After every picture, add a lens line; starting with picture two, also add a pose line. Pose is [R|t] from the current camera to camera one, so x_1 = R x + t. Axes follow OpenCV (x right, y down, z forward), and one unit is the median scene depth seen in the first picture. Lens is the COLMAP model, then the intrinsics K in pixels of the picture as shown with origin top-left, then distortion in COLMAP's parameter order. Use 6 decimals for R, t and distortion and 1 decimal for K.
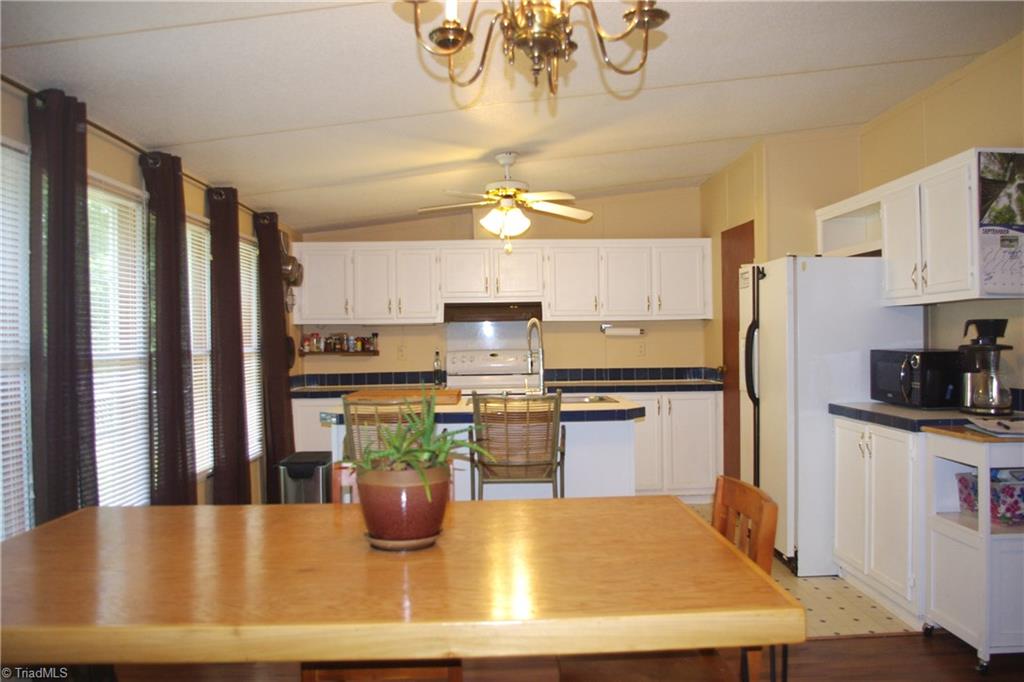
lens RADIAL K [[788.3, 0, 533.8], [0, 788.3, 338.5], [0, 0, 1]] dist [-0.070643, 0.012187]
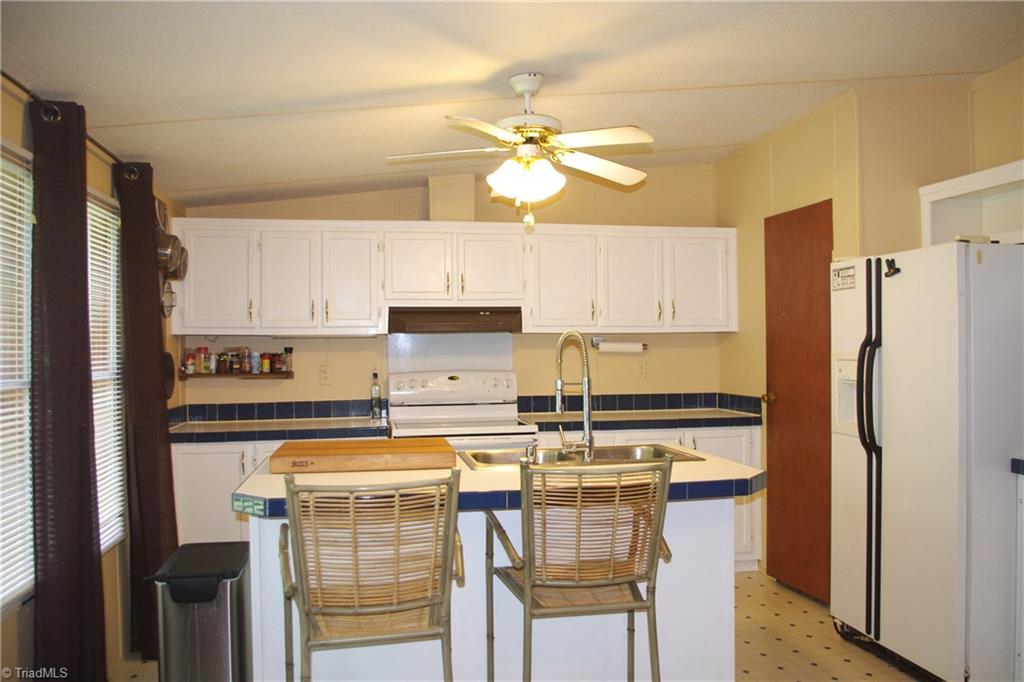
lens RADIAL K [[788.3, 0, 533.8], [0, 788.3, 338.5], [0, 0, 1]] dist [-0.070643, 0.012187]
pose [[0.988451, 0.006723, 0.151389, -0.093349], [-0.004833, 0.999906, -0.012847, -0.007321], [-0.151461, 0.011967, 0.988391, 0.268797]]
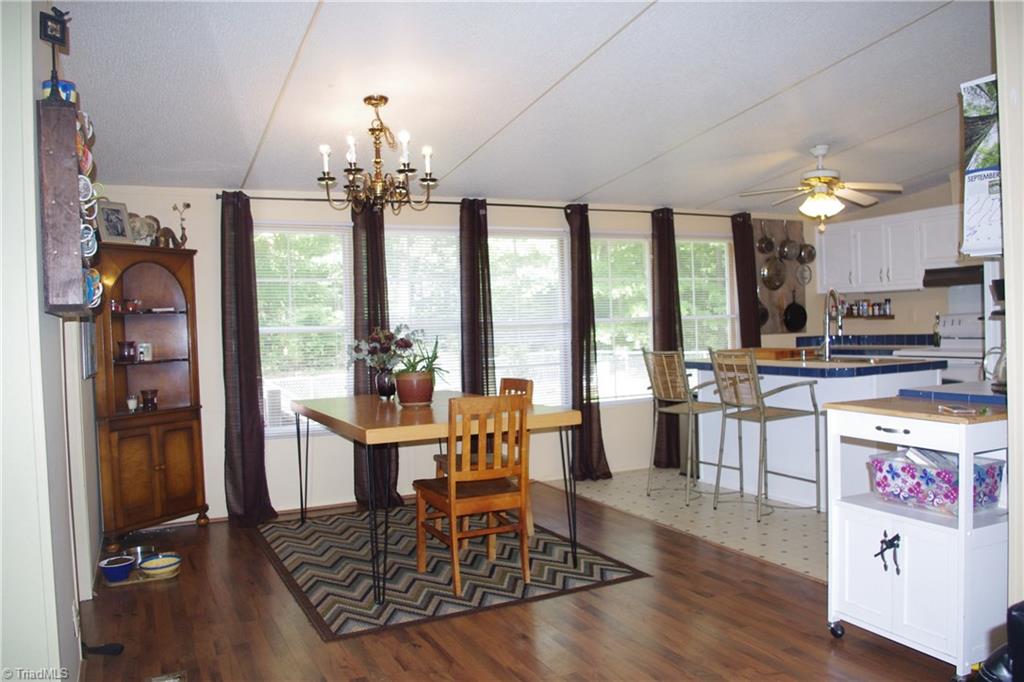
lens RADIAL K [[788.3, 0, 533.8], [0, 788.3, 338.5], [0, 0, 1]] dist [-0.070643, 0.012187]
pose [[0.409750, 0.020677, -0.911964, 0.627760], [0.025475, 0.999094, 0.034099, -0.001378], [0.911842, -0.037204, 0.408851, 0.103543]]
